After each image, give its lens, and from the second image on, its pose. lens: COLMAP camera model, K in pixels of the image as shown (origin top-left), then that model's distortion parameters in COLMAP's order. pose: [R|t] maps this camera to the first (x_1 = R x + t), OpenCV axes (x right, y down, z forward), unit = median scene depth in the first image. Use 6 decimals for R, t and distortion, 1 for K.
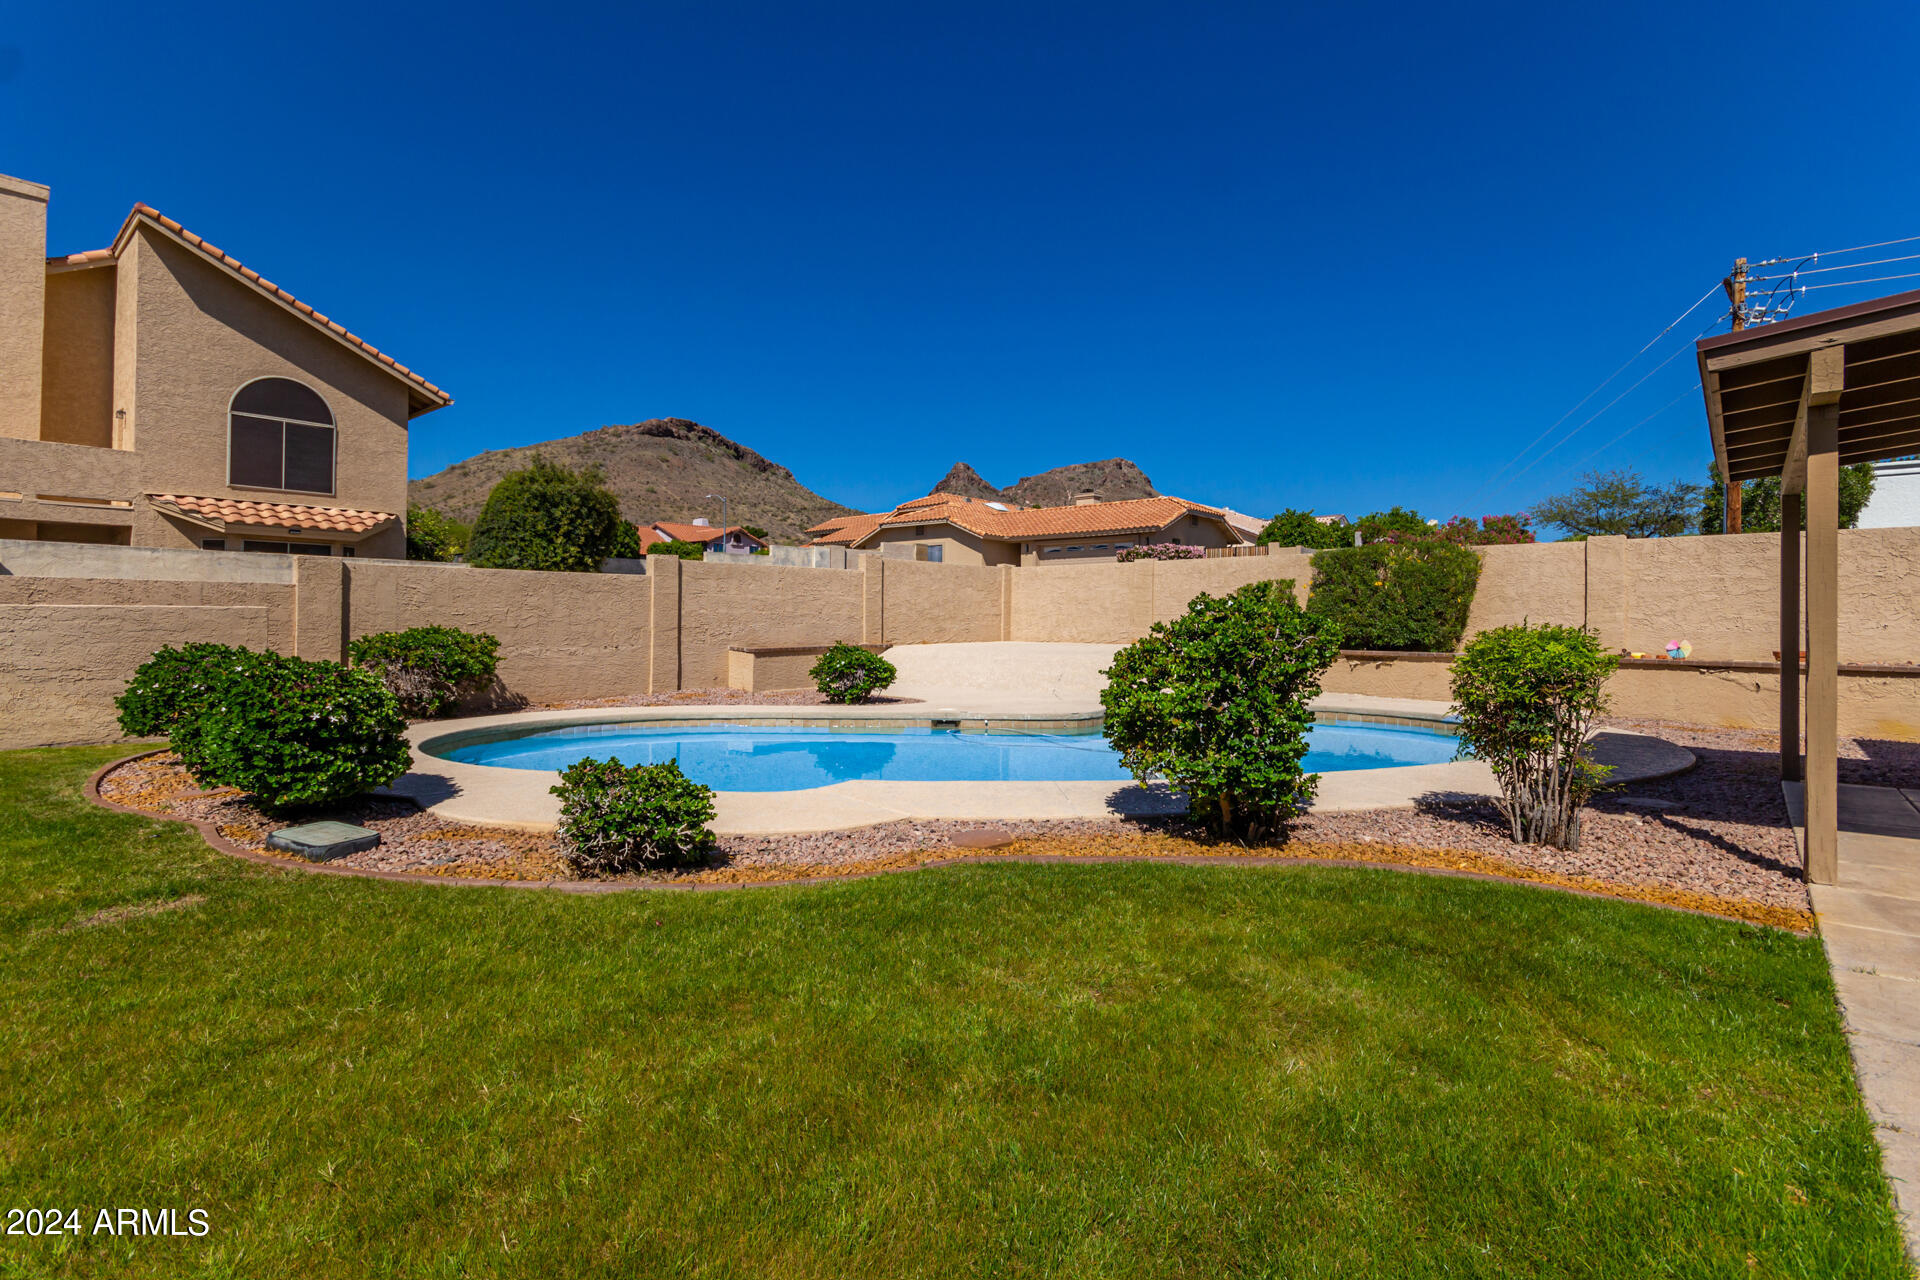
lens RADIAL K [[887.5, 0, 962.4], [0, 887.5, 637.1], [0, 0, 1]] dist [0.002941, -0.000498]
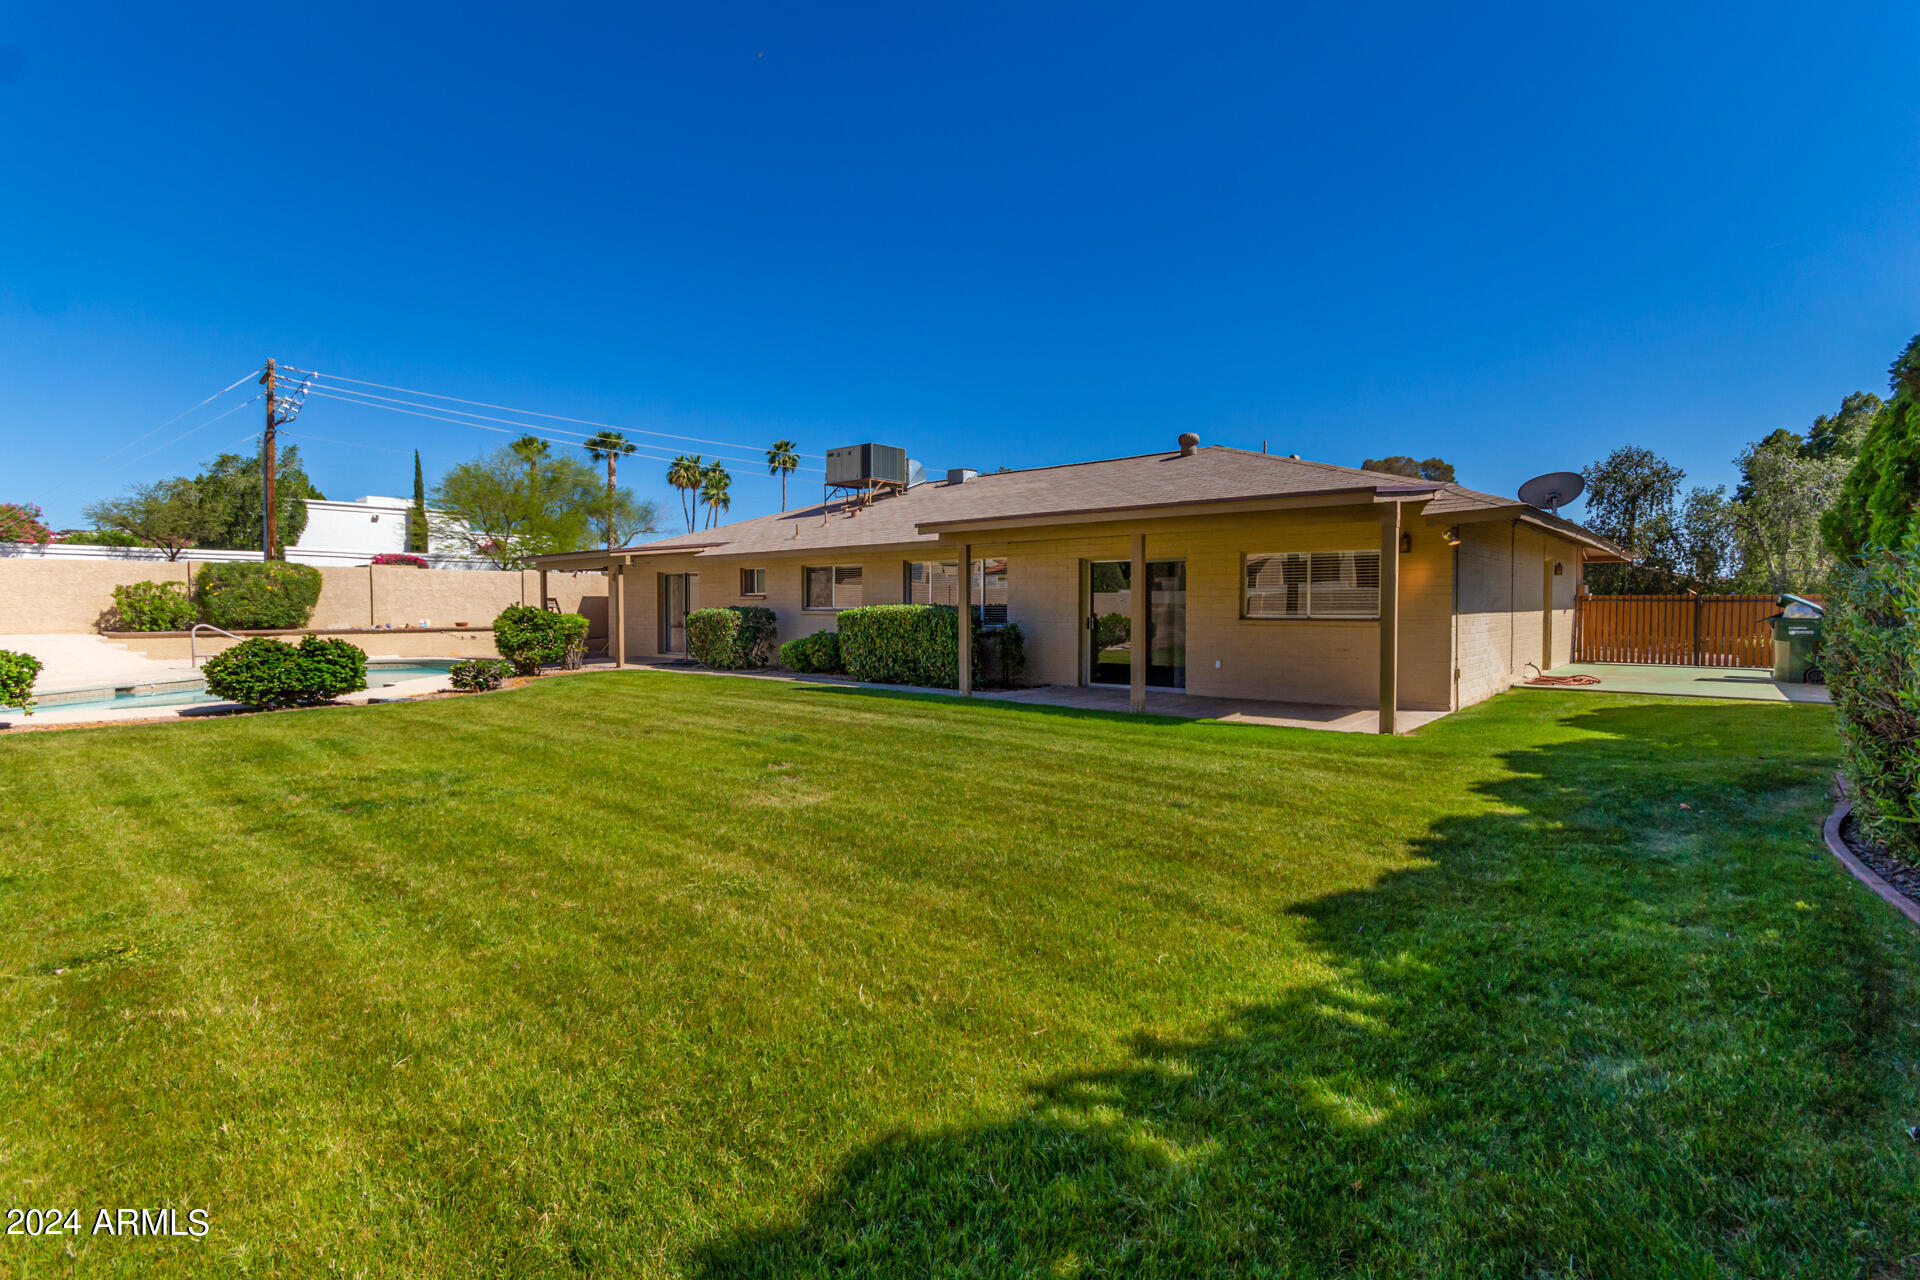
lens RADIAL K [[887.5, 0, 962.4], [0, 887.5, 637.1], [0, 0, 1]] dist [0.002941, -0.000498]
pose [[0.003635, -0.040306, 0.999181, -0.979582], [0.019946, 0.998992, 0.040226, -0.009643], [-0.999794, 0.019784, 0.004435, -0.213426]]
